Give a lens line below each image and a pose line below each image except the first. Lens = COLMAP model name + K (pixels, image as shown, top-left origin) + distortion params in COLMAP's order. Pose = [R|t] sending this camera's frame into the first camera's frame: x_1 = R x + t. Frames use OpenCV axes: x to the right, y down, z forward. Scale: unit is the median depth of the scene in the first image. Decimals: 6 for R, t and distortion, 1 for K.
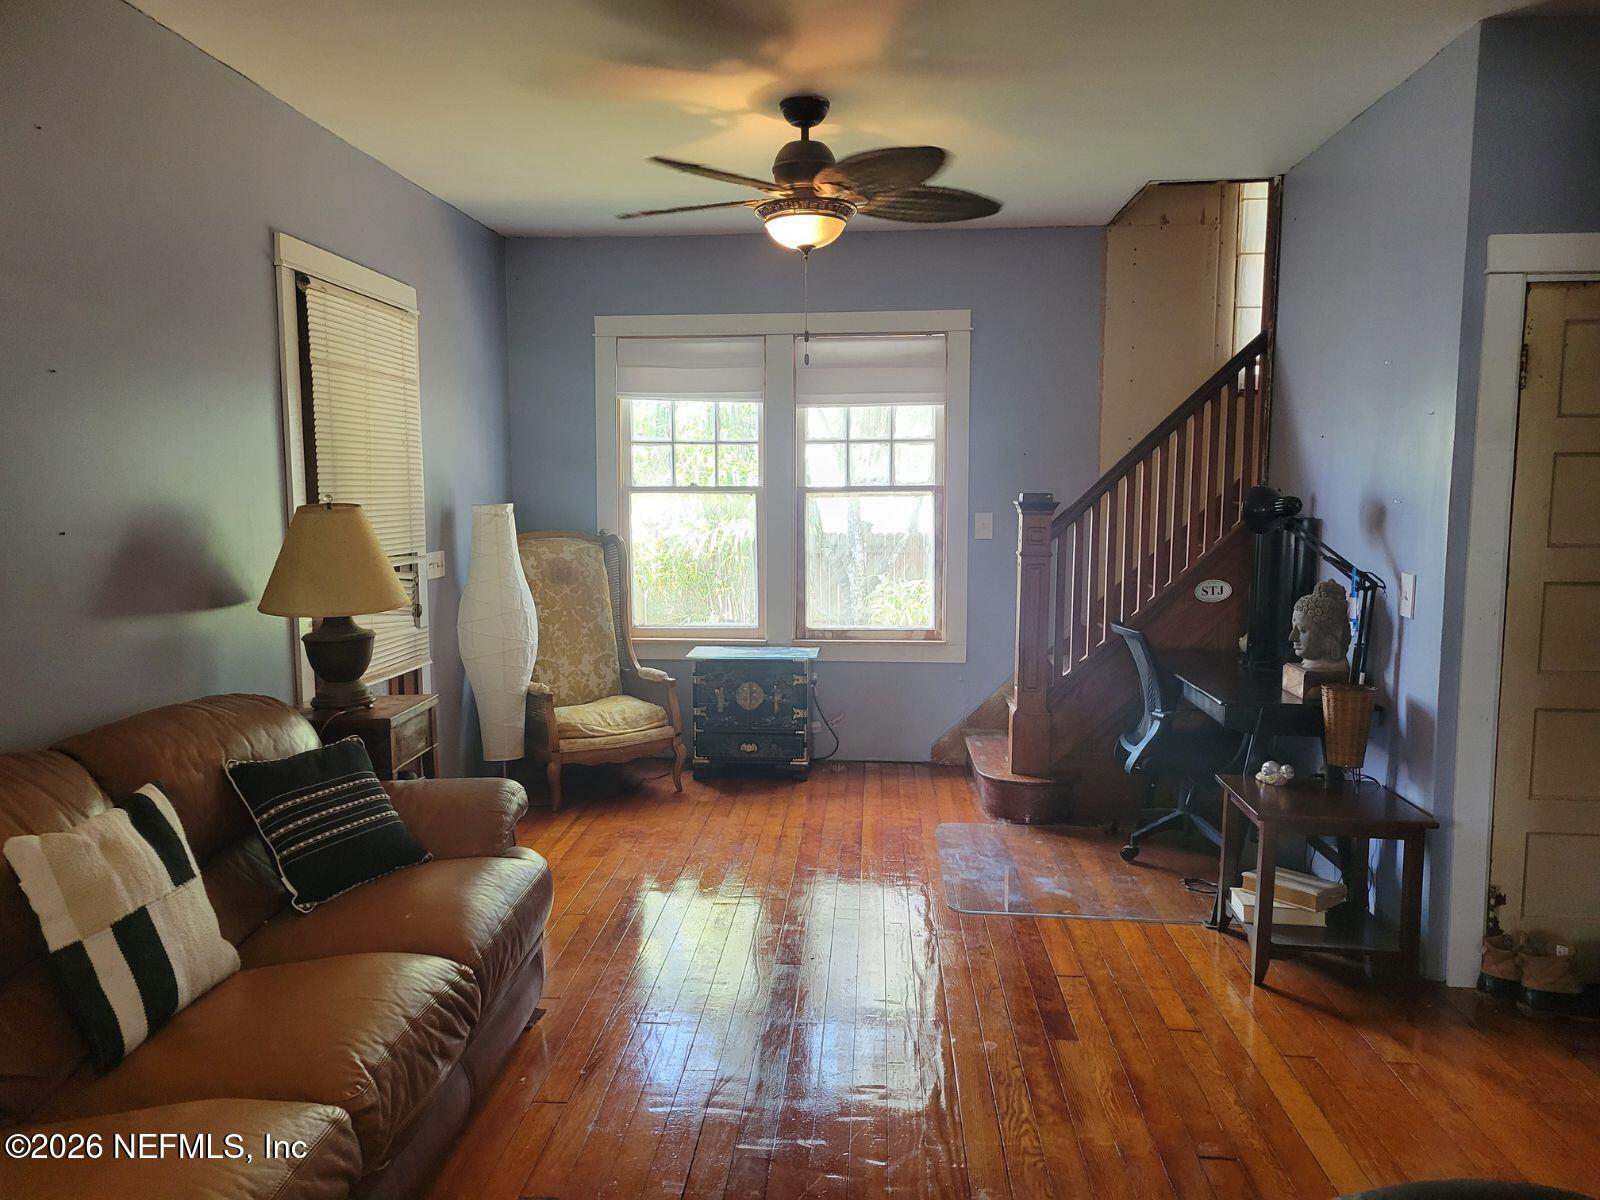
lens RADIAL K [[1214.0, 0, 778.9], [0, 1214.0, 605.8], [0, 0, 1]] dist [0.056173, -0.040545]
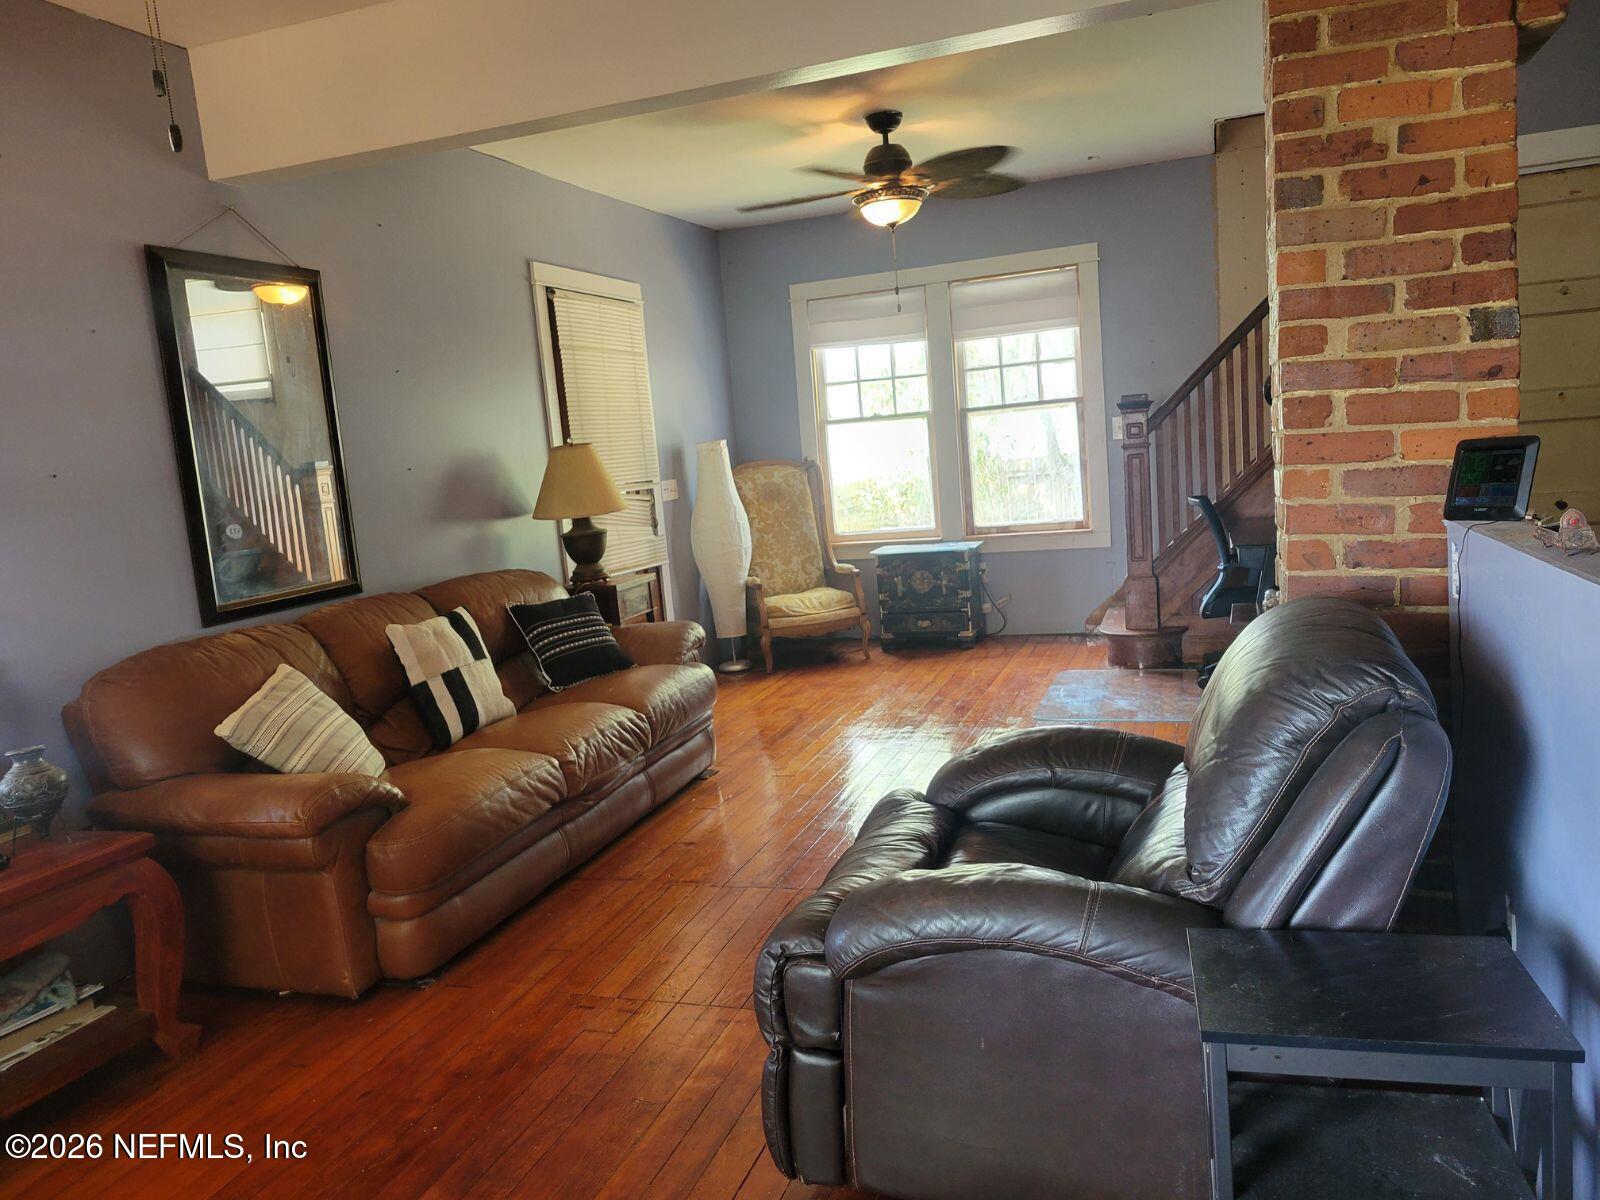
lens RADIAL K [[1214.0, 0, 778.9], [0, 1214.0, 605.8], [0, 0, 1]] dist [0.056173, -0.040545]
pose [[0.963590, -0.043524, -0.263818, 0.179454], [0.055066, 0.997815, 0.036510, 0.050931], [0.261653, -0.049708, 0.963881, -0.257663]]
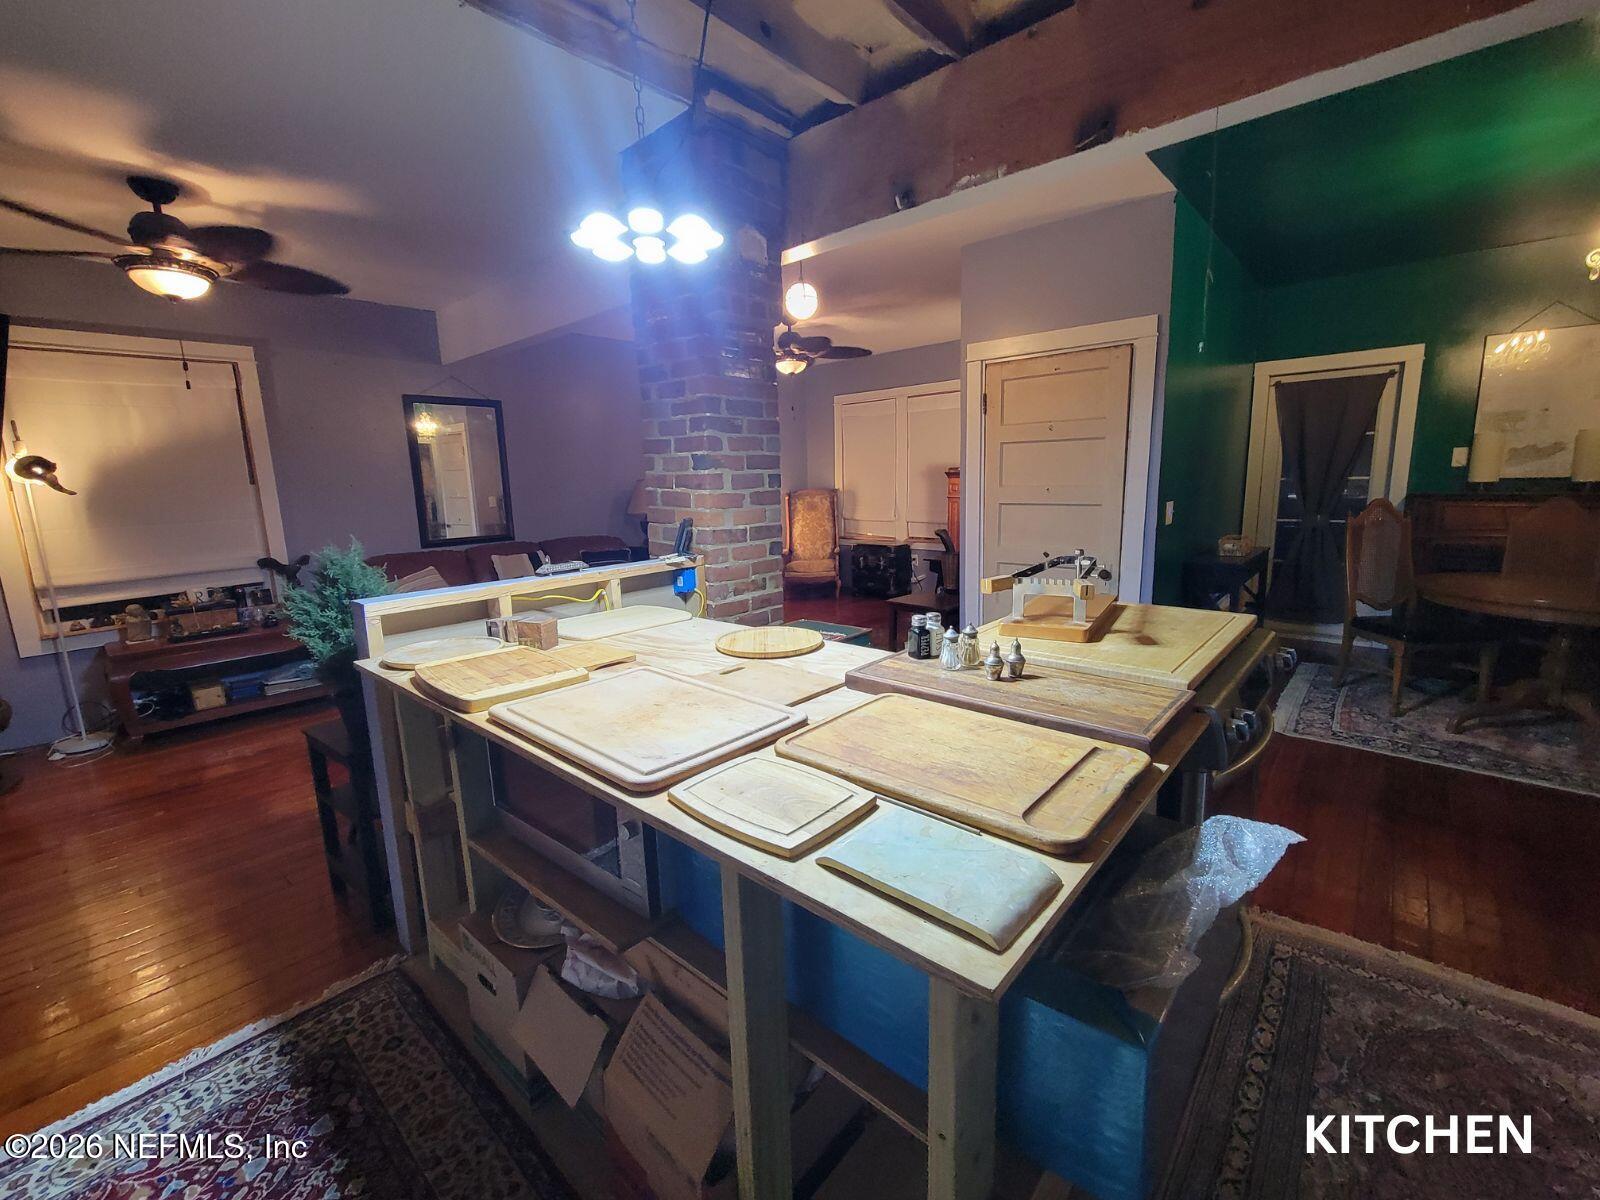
lens RADIAL K [[678.3, 0, 780.6], [0, 678.3, 600.1], [0, 0, 1]] dist [0.000229, -0.000079]
pose [[0.791070, 0.088748, -0.605254, 0.686709], [-0.035537, 0.994416, 0.099364, 0.029119], [0.610693, -0.057095, 0.789807, -0.120878]]
